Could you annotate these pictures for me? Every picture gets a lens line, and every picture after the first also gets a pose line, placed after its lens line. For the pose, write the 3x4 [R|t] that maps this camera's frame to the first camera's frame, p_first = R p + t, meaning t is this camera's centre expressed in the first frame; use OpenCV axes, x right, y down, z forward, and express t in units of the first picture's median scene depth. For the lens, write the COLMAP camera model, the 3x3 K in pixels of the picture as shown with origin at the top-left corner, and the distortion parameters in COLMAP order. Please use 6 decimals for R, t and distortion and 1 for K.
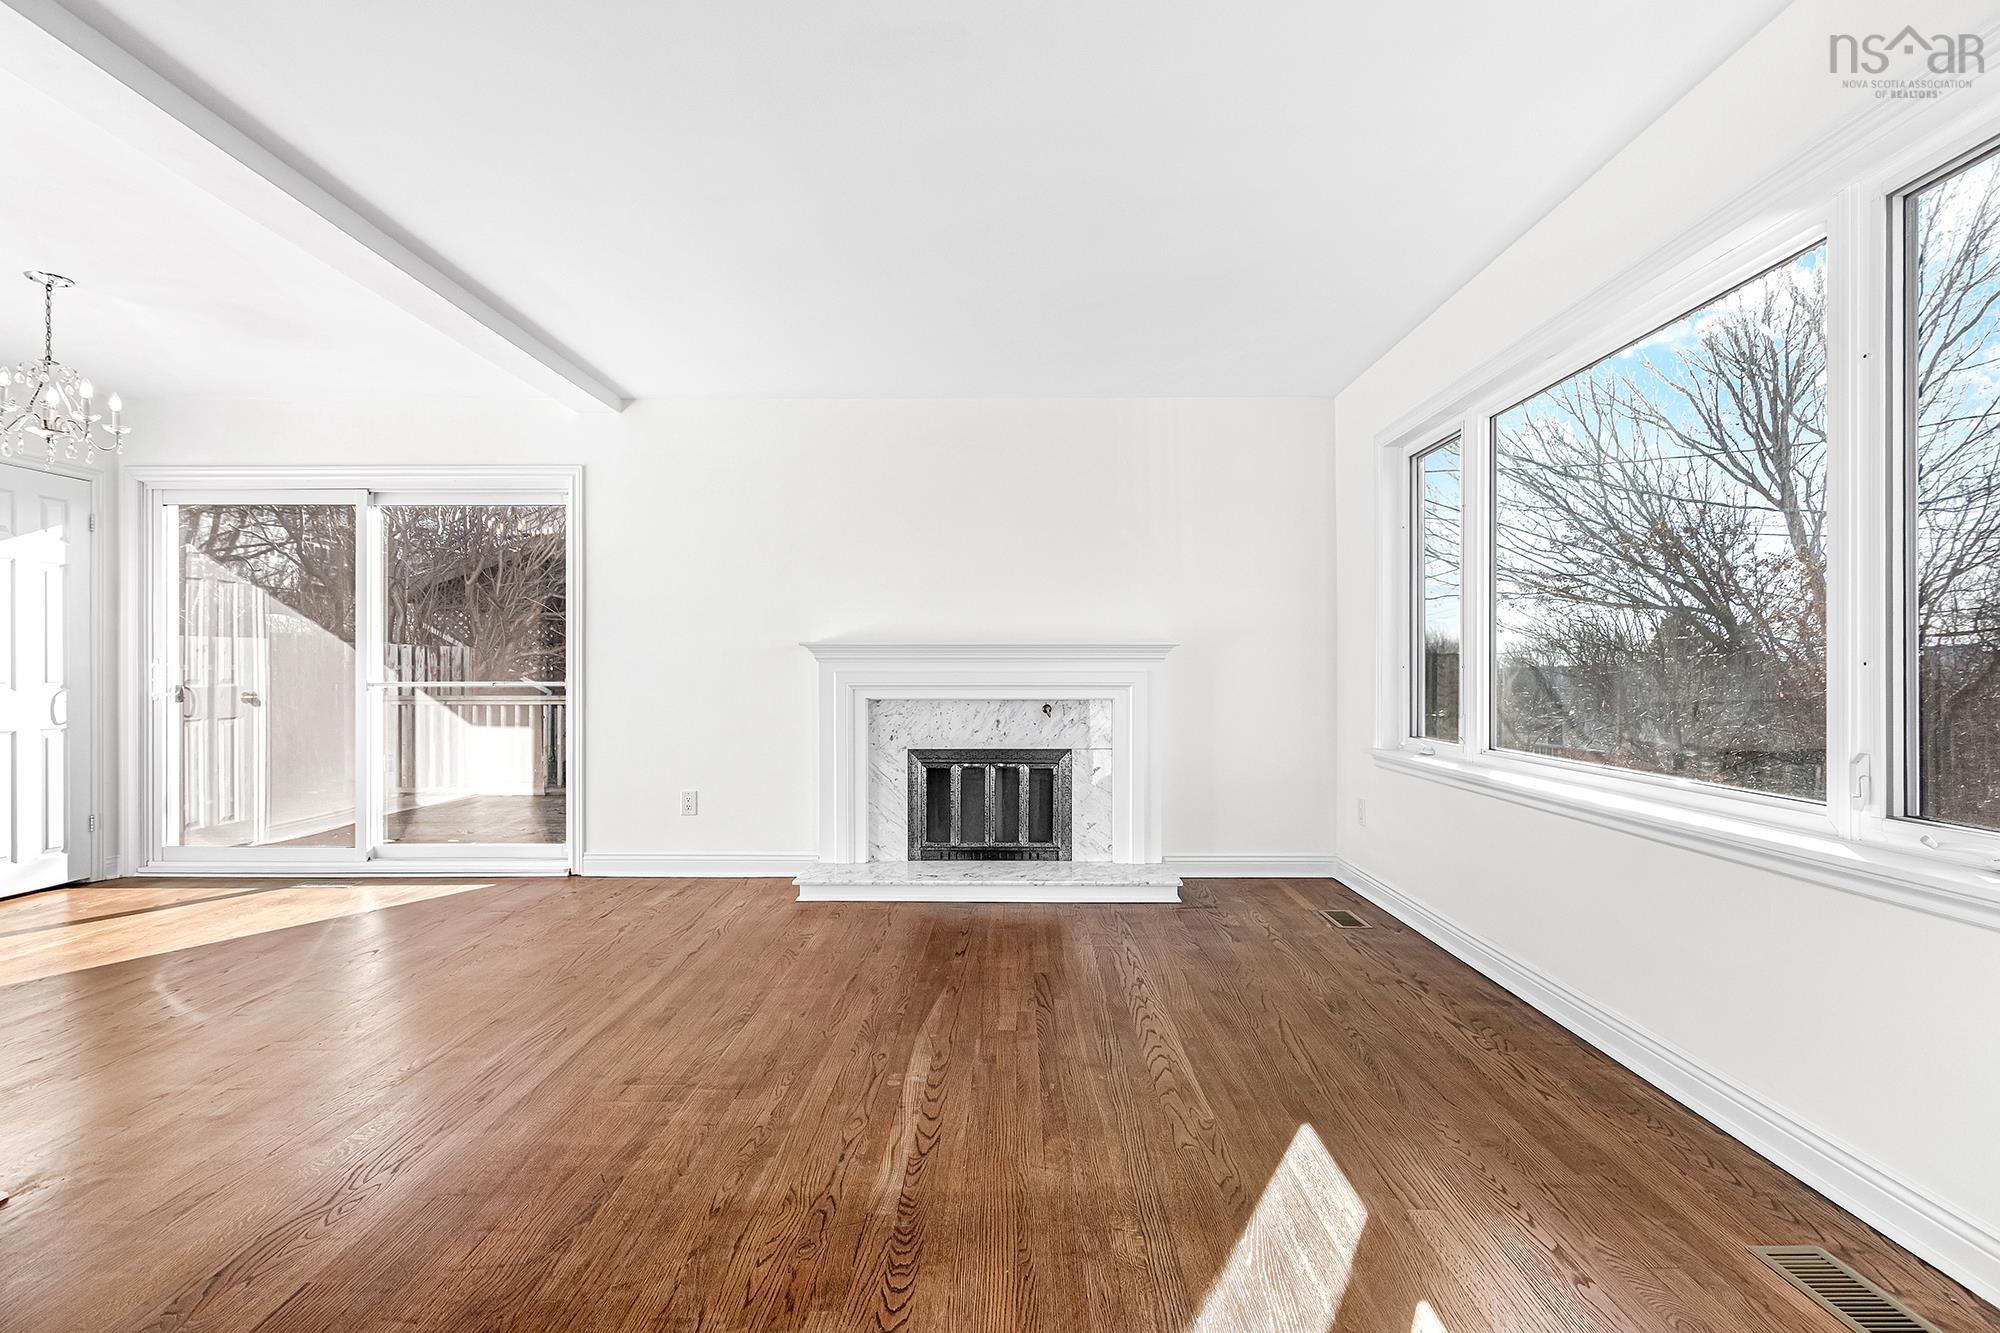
lens RADIAL K [[982.2, 0, 997.0], [0, 982.2, 666.5], [0, 0, 1]] dist [-0.000350, 0.001900]
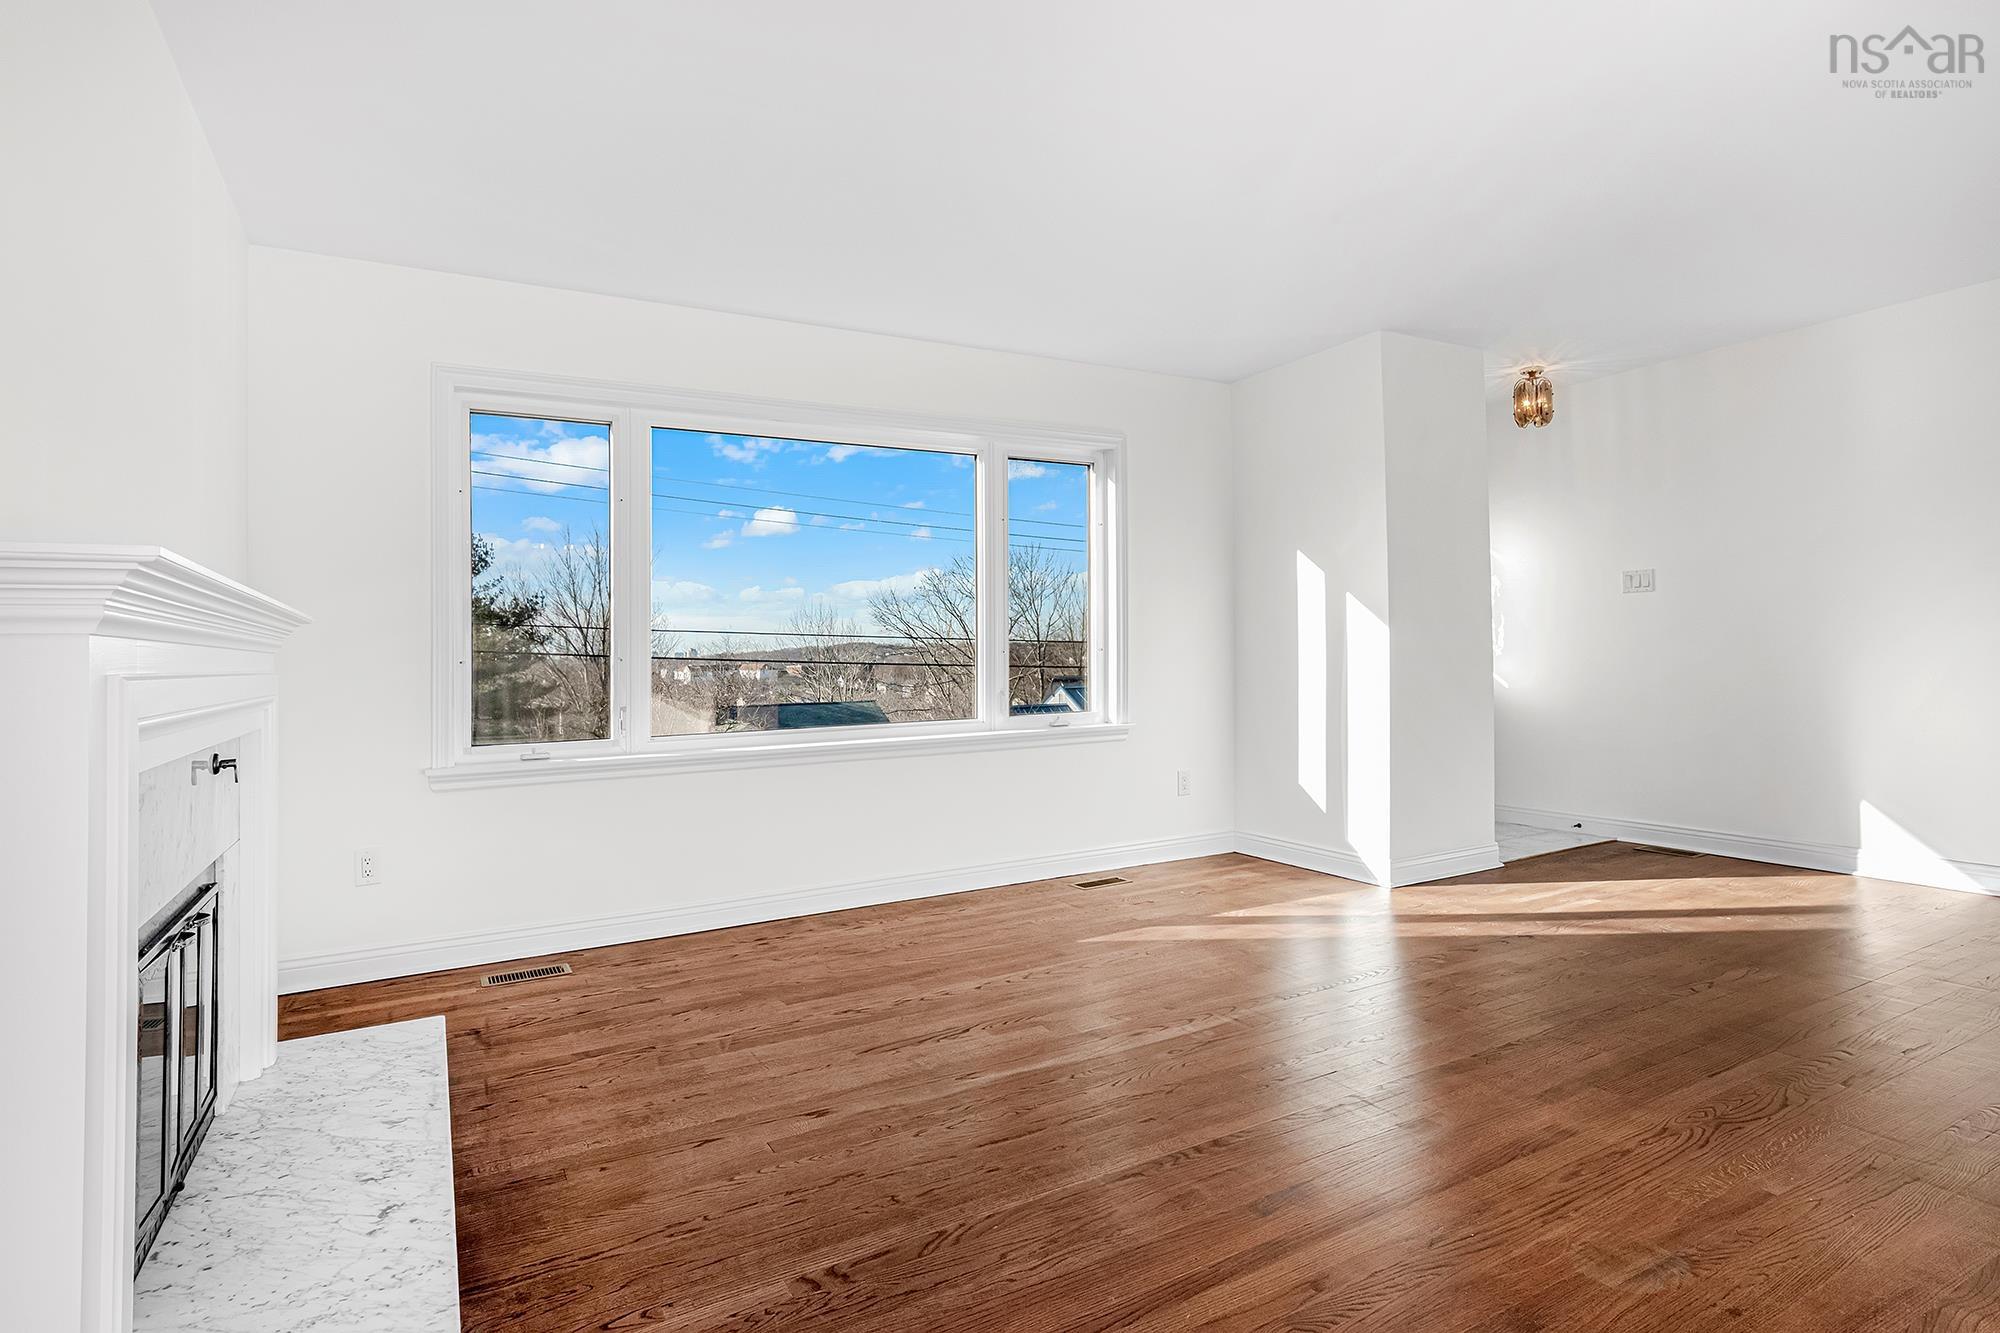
lens RADIAL K [[1056.8, 0, 1030.3], [0, 1056.8, 649.9], [0, 0, 1]] dist [0.035529, 0.000234]
pose [[-0.537626, 0.001838, 0.843181, -0.529552], [0.011816, 0.999916, 0.005355, -0.010228], [-0.843100, 0.012842, -0.537603, 0.948979]]
